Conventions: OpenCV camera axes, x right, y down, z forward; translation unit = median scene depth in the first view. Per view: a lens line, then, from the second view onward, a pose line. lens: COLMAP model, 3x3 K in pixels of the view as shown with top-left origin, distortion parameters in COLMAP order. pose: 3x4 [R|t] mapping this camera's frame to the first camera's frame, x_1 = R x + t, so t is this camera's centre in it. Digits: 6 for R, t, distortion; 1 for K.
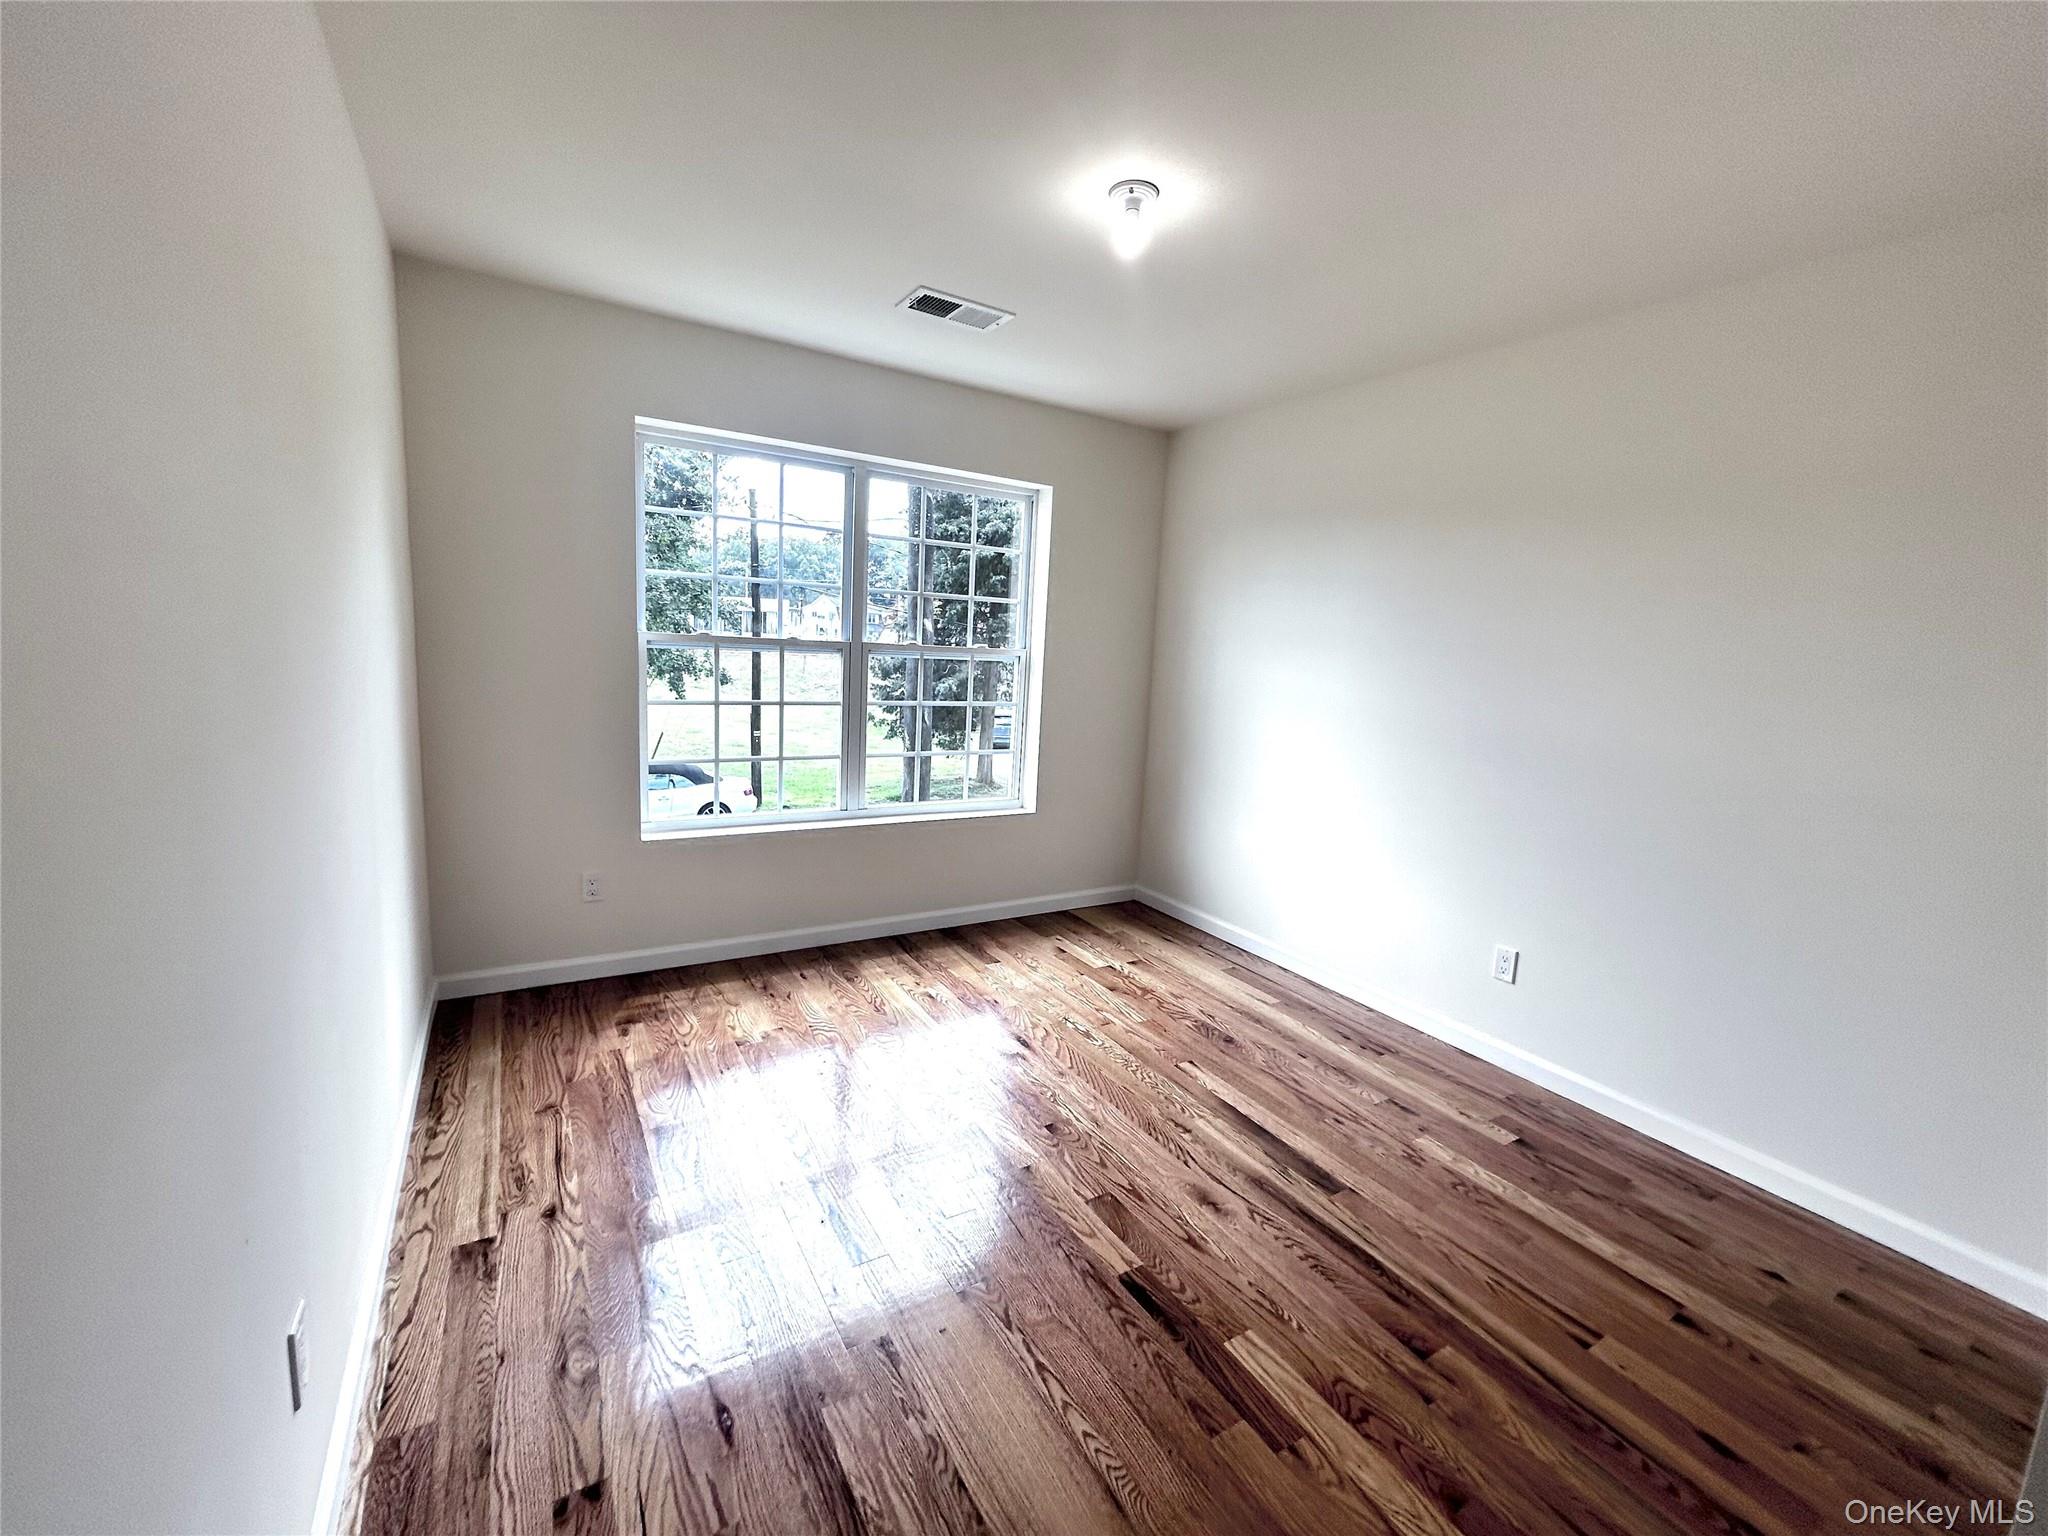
lens RADIAL K [[831.5, 0, 1024.2], [0, 831.5, 763.3], [0, 0, 1]] dist [-0.001041, 0.000688]
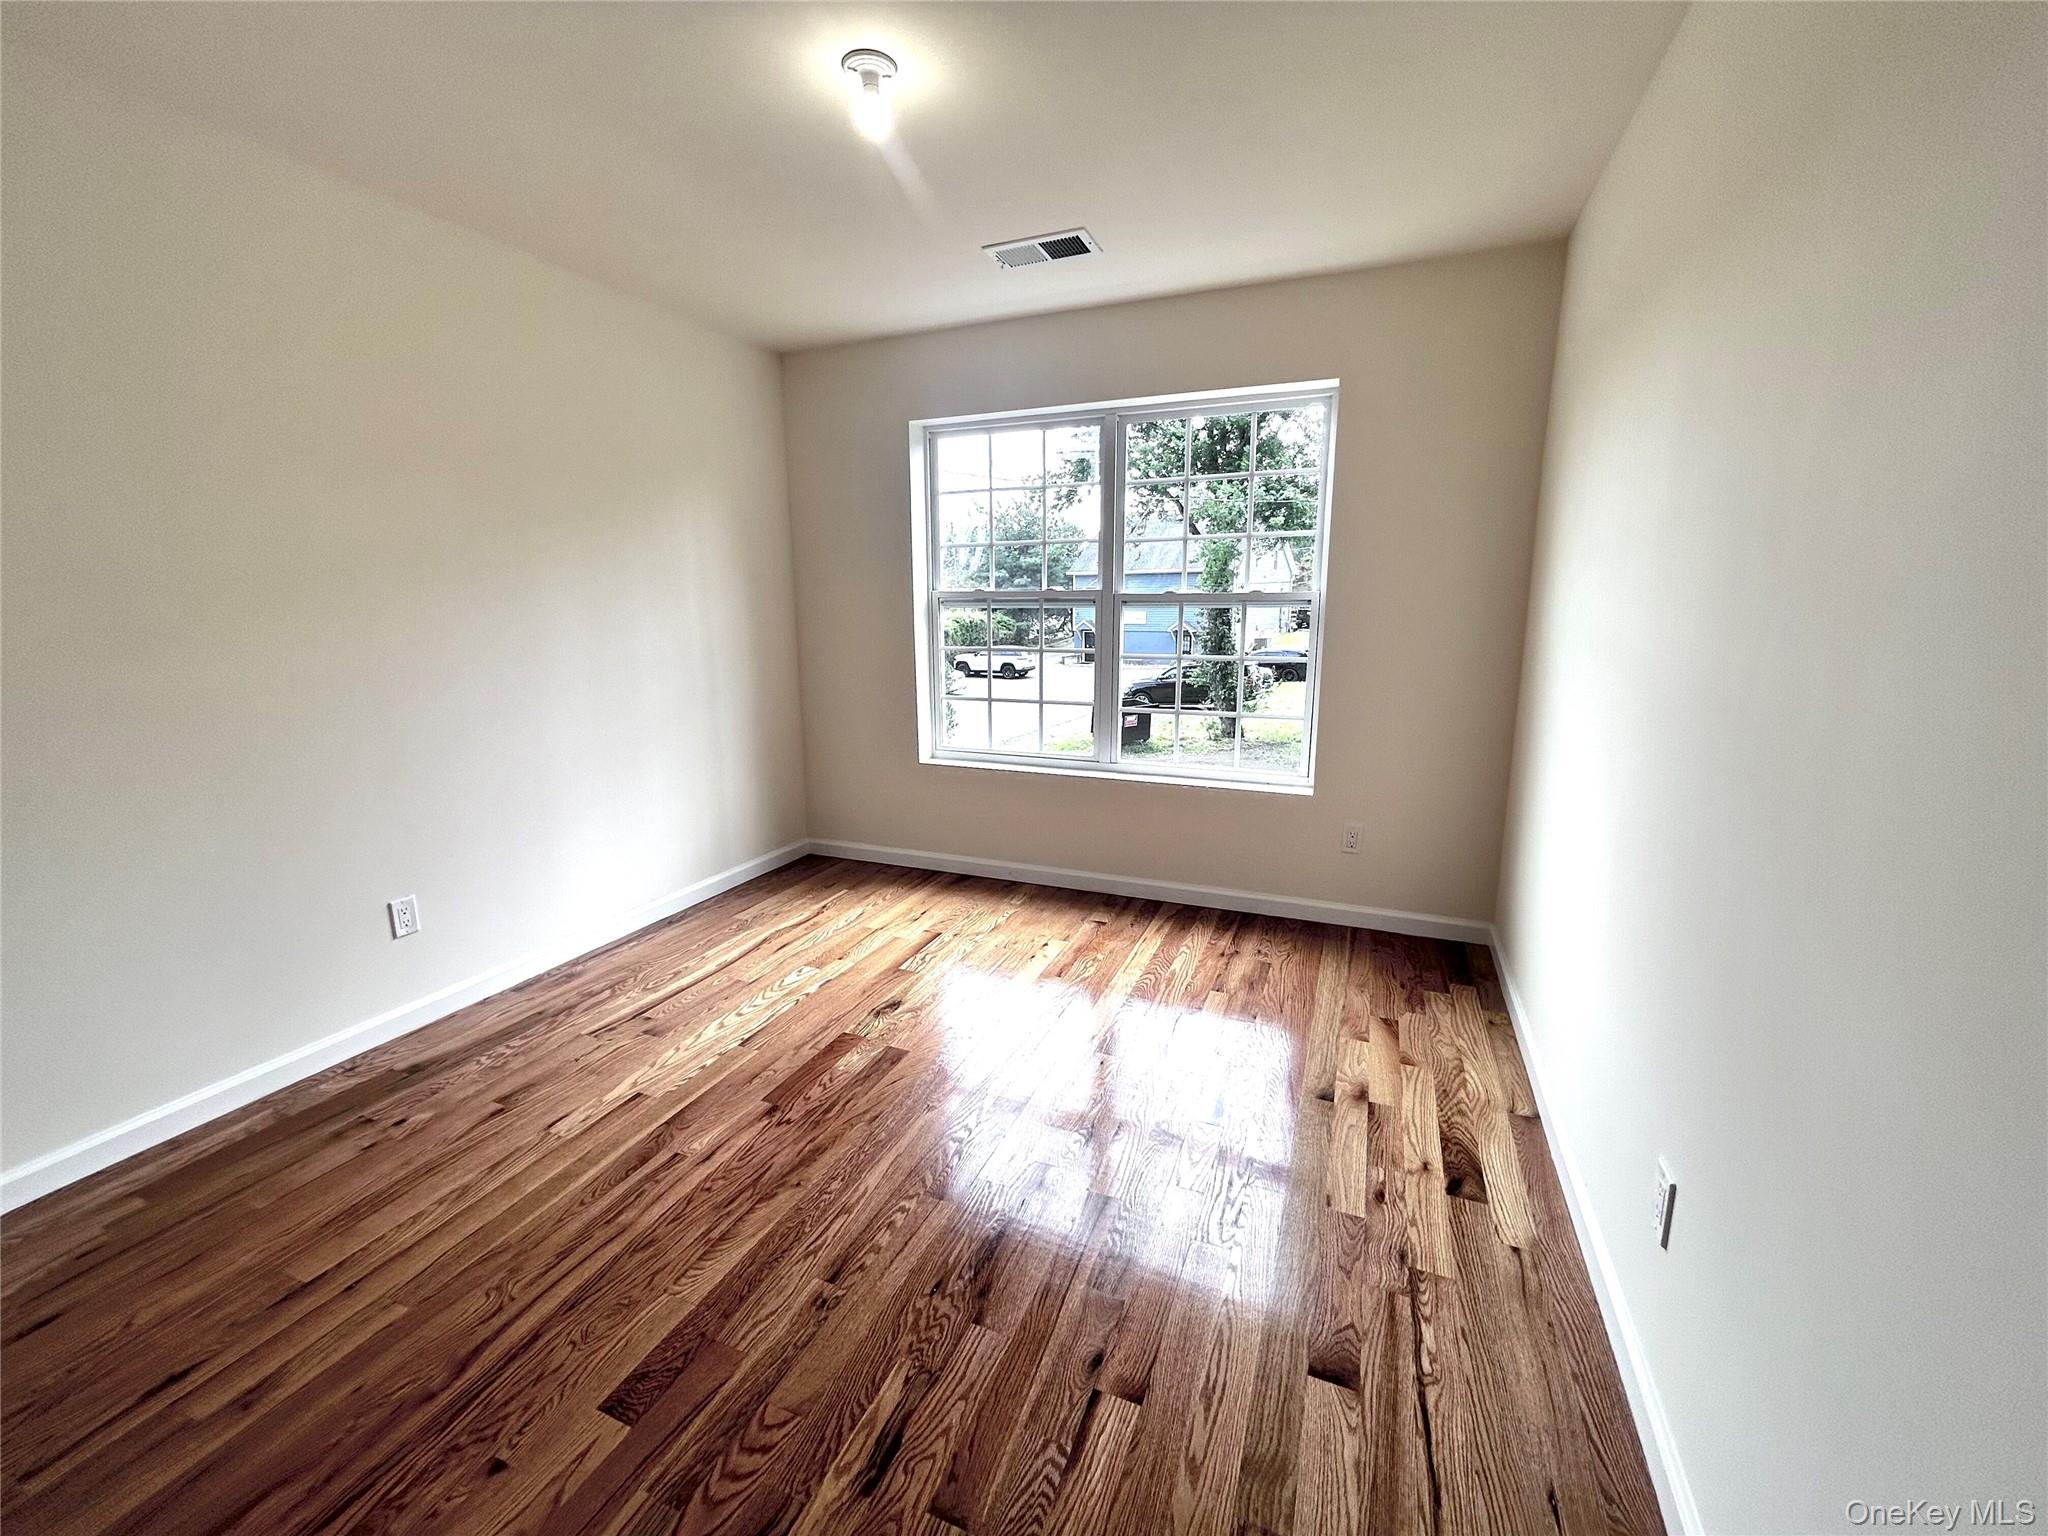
lens RADIAL K [[831.5, 0, 1024.2], [0, 831.5, 763.3], [0, 0, 1]] dist [-0.001041, 0.000688]
pose [[0.580408, 0.106485, -0.807334, 0.532373], [-0.070244, 0.994265, 0.080641, -0.017877], [0.811291, 0.009906, 0.584559, 0.327052]]
